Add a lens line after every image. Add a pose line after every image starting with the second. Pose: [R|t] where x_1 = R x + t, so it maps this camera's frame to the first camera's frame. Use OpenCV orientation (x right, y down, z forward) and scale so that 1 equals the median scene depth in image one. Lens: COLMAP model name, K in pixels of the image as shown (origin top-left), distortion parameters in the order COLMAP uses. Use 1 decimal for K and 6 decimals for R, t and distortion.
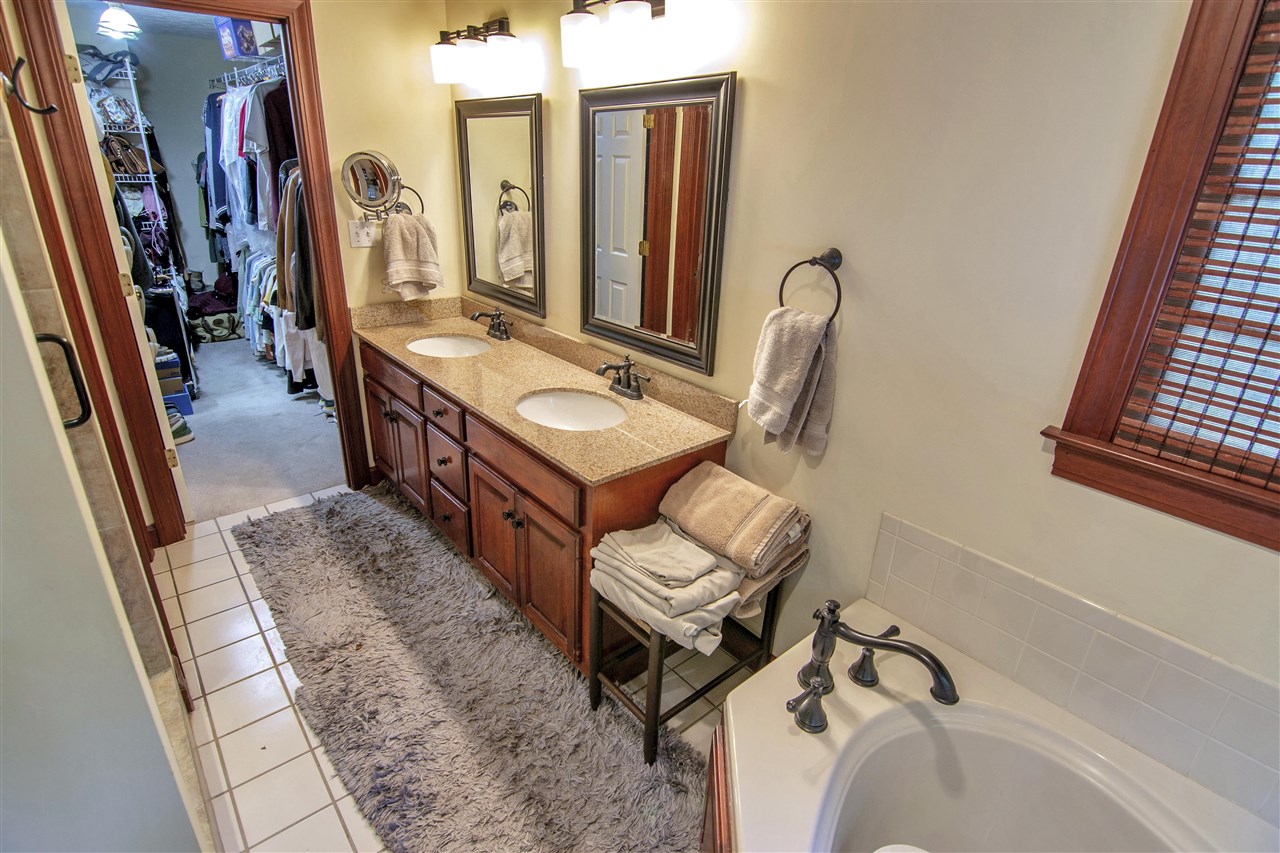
lens RADIAL K [[626.8, 0, 641.3], [0, 626.8, 423.6], [0, 0, 1]] dist [-0.005232, -0.010753]
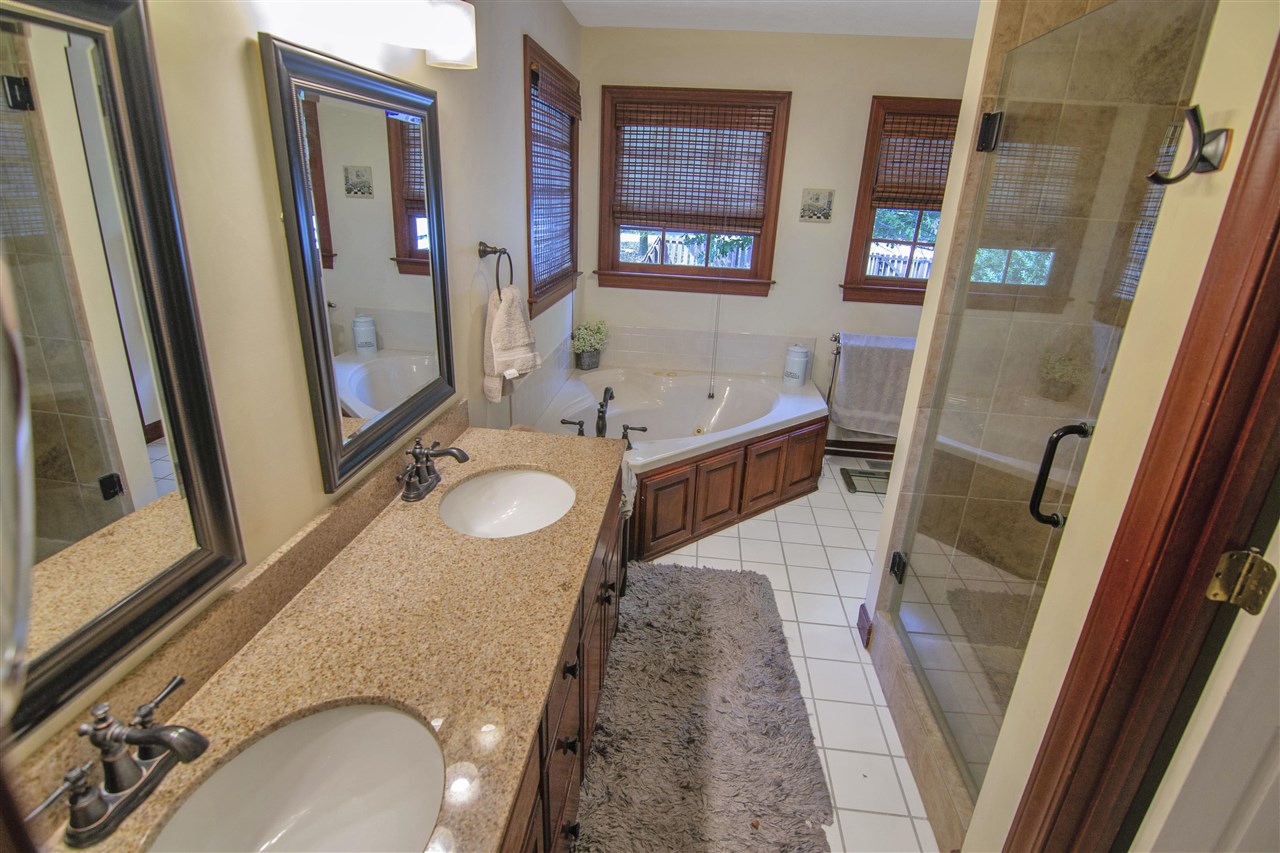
lens RADIAL K [[626.8, 0, 641.3], [0, 626.8, 423.6], [0, 0, 1]] dist [-0.005232, -0.010753]
pose [[-0.683717, -0.317103, 0.657249, -0.768668], [0.199677, 0.784987, 0.586451, -0.572387], [-0.701898, 0.532204, -0.473391, 1.302184]]
